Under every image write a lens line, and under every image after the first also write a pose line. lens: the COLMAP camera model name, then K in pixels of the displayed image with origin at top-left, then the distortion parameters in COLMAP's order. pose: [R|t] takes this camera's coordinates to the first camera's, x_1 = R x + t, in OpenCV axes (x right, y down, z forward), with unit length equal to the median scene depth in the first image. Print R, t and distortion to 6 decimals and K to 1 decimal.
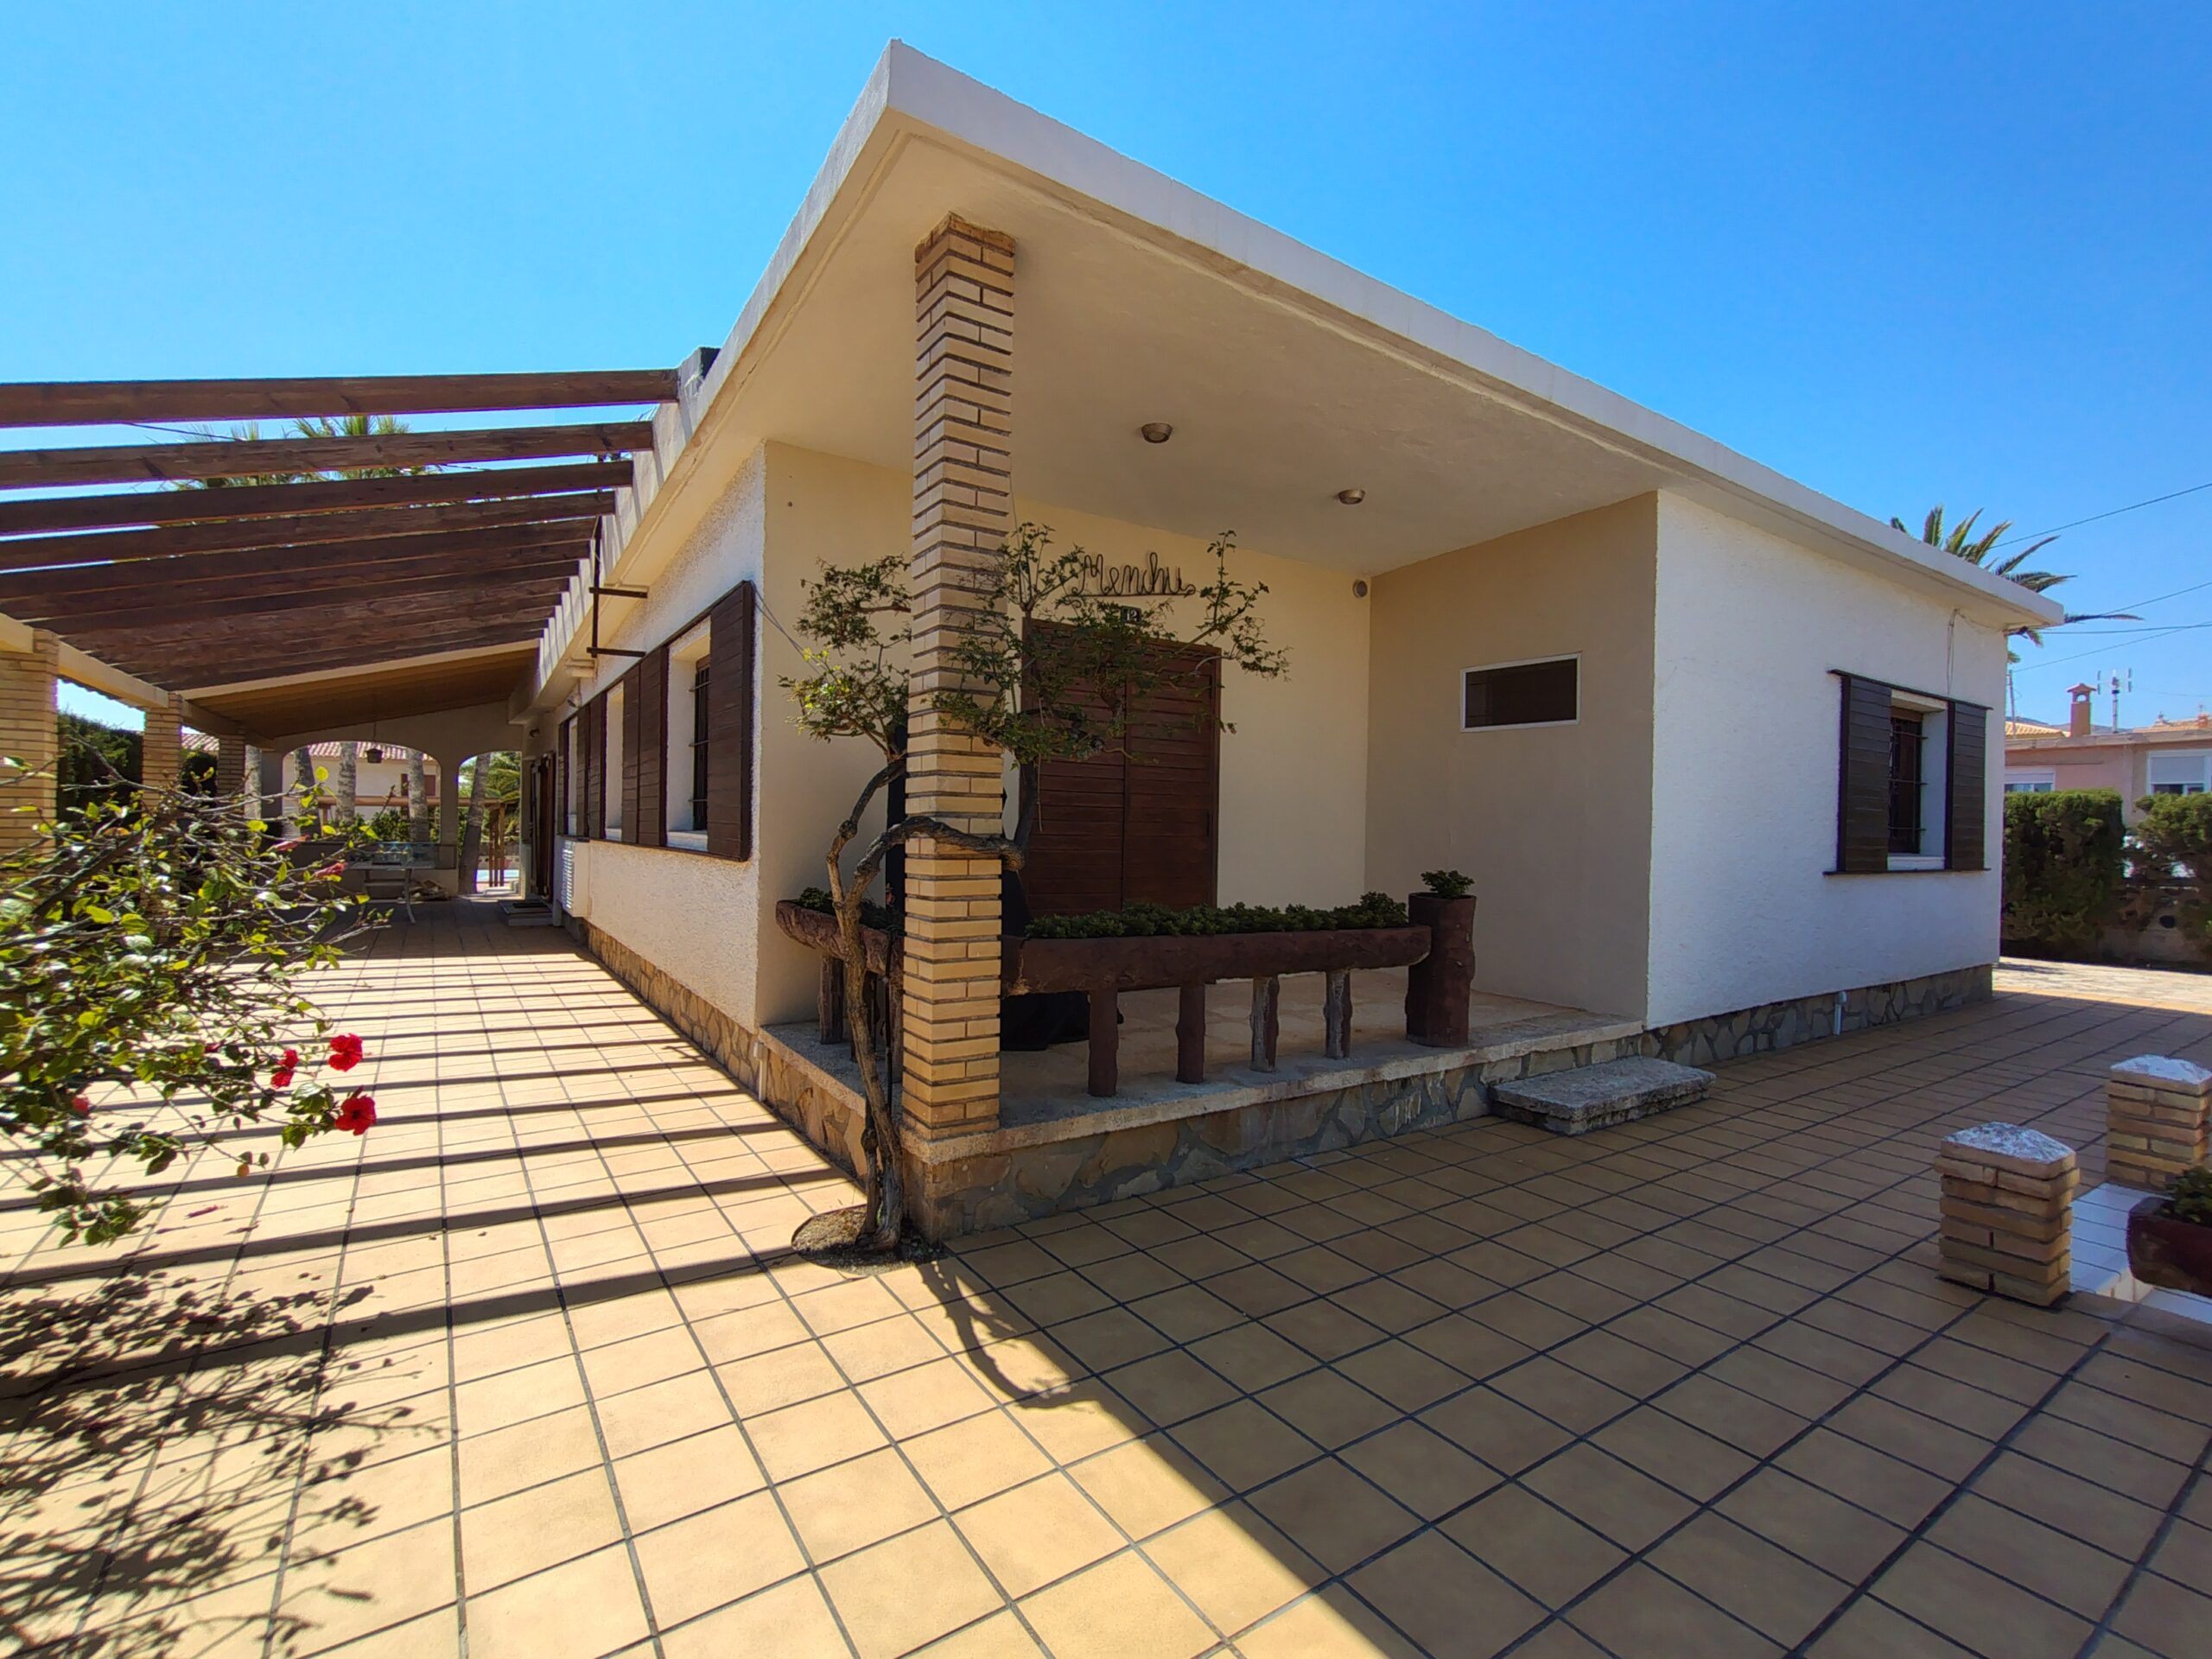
lens RADIAL K [[1001.3, 0, 1092.9], [0, 1001.3, 840.5], [0, 0, 1]] dist [-0.001718, 0.001758]
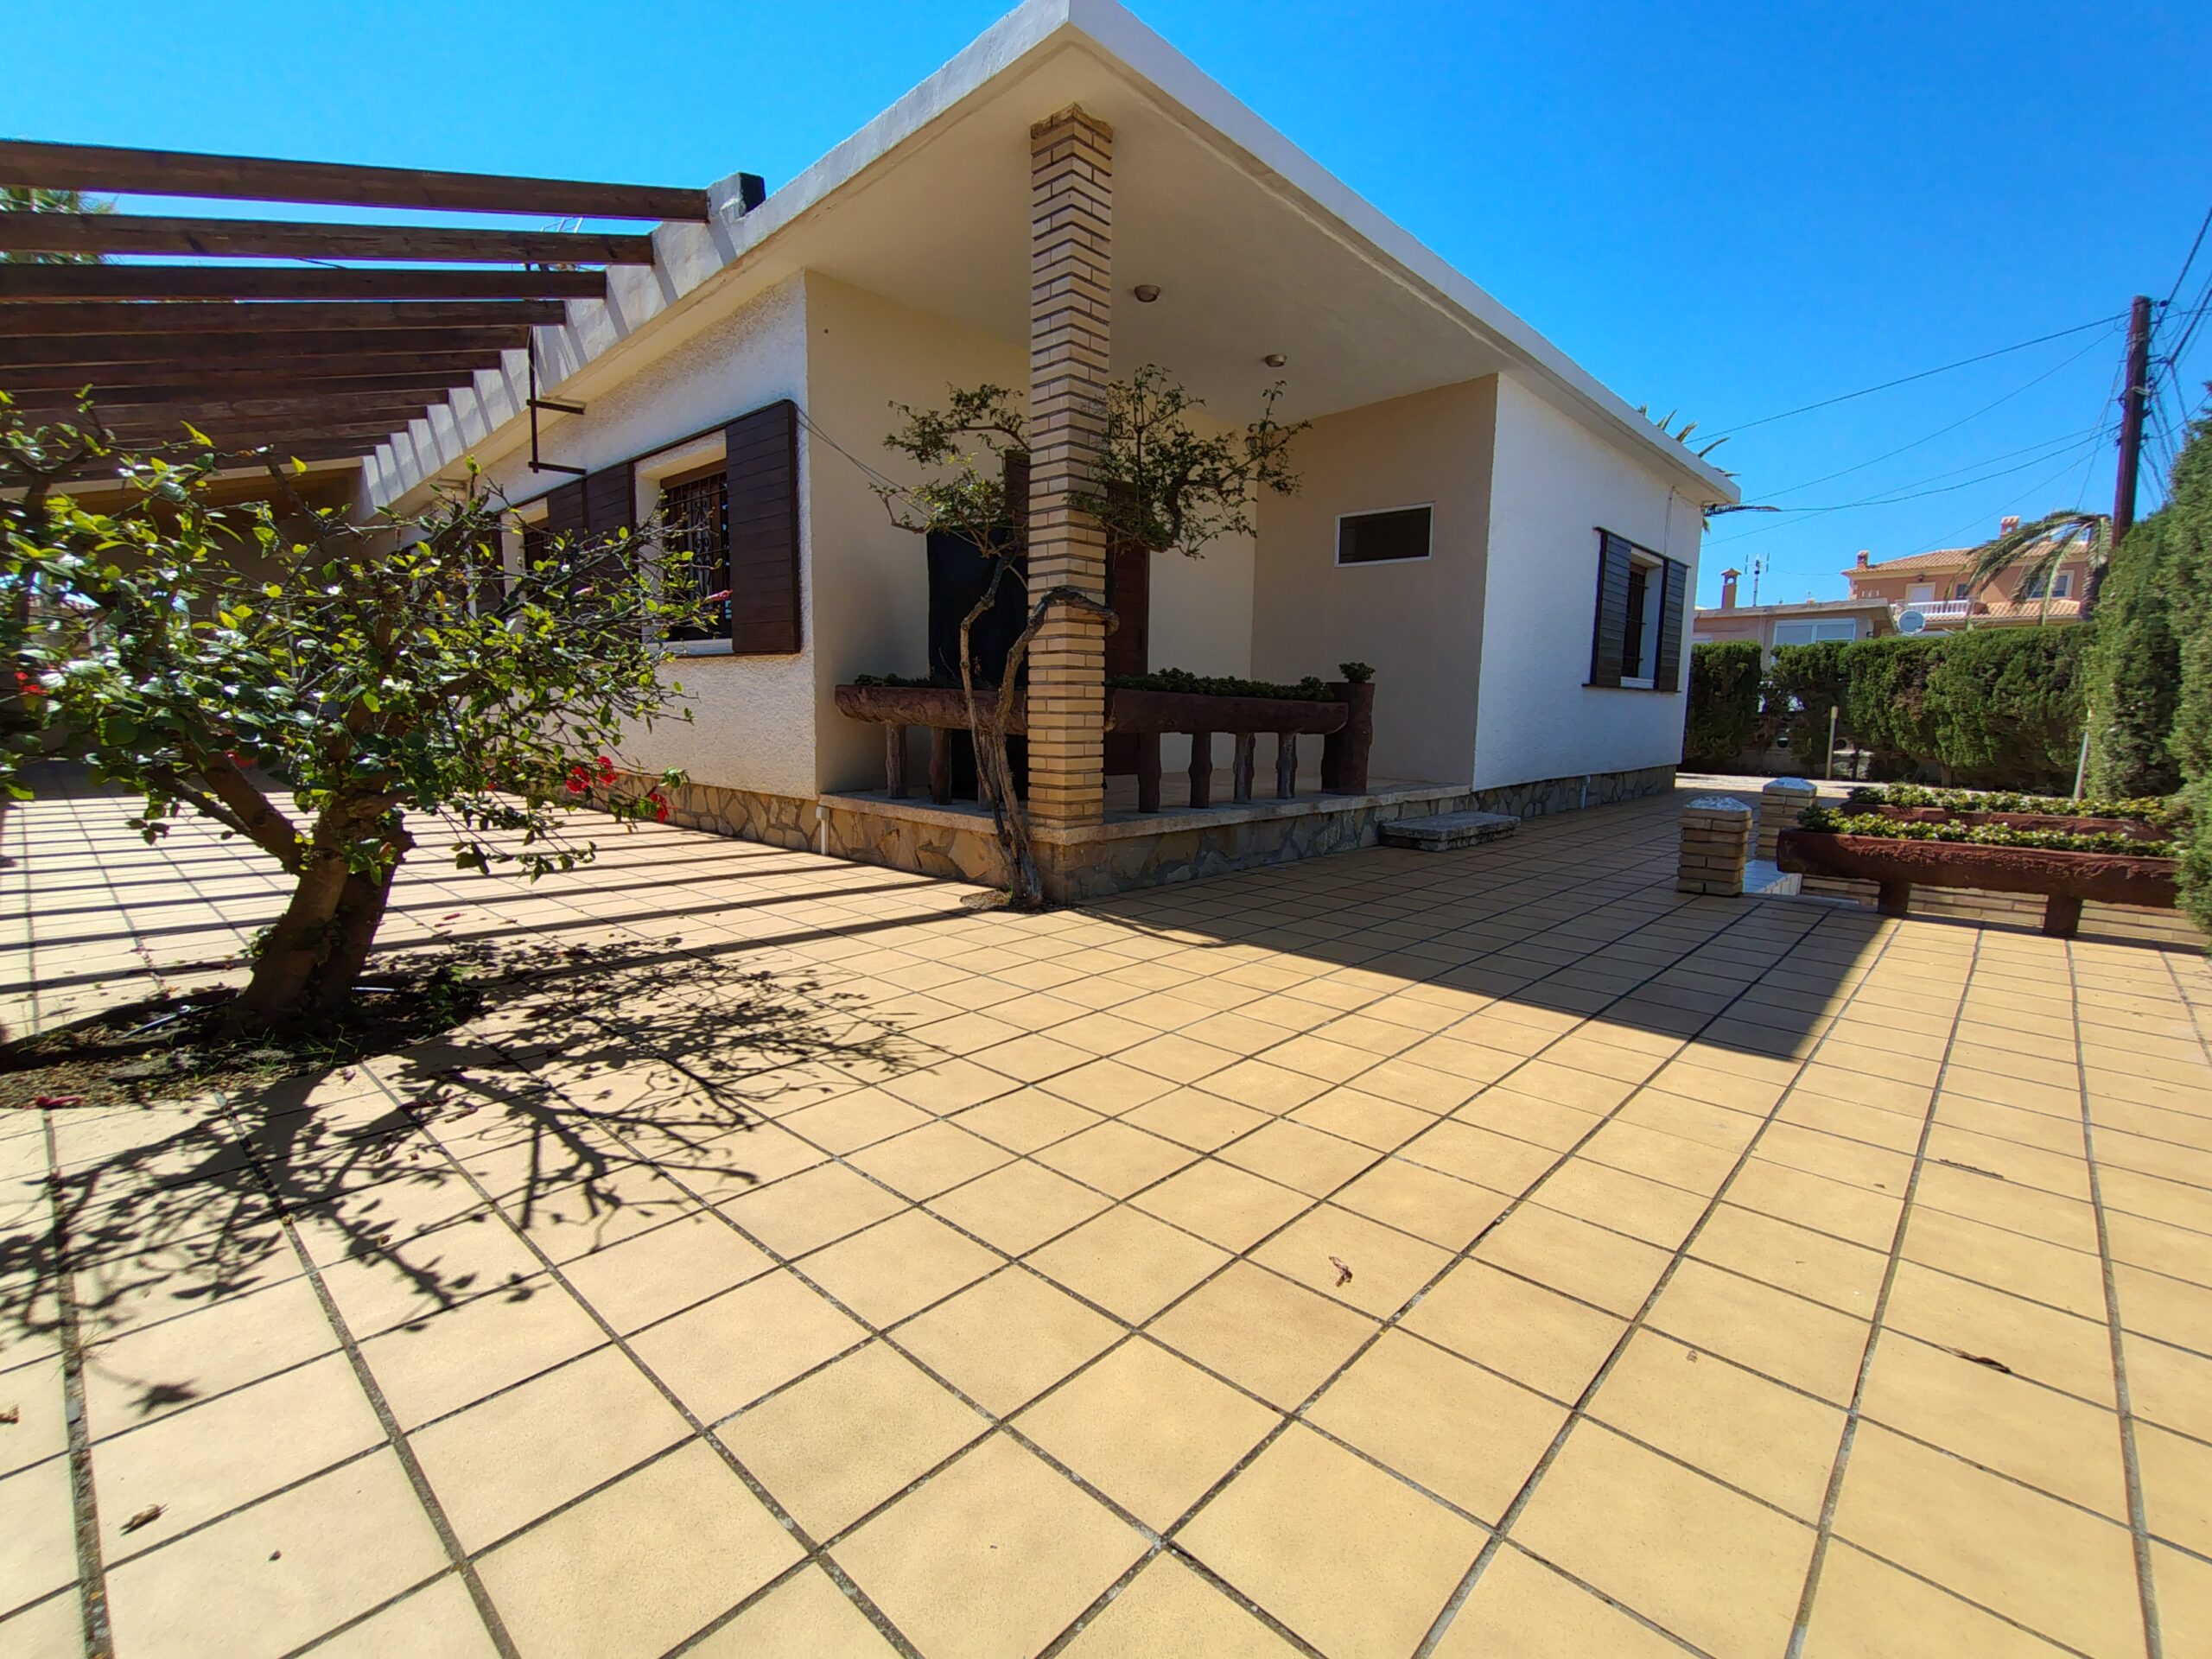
lens RADIAL K [[1001.3, 0, 1092.9], [0, 1001.3, 839.0], [0, 0, 1]] dist [-0.001718, 0.001758]
pose [[0.974654, -0.032247, 0.221382, -0.363580], [0.004296, 0.992072, 0.125594, 0.118506], [-0.223677, -0.121460, 0.967066, -0.294554]]
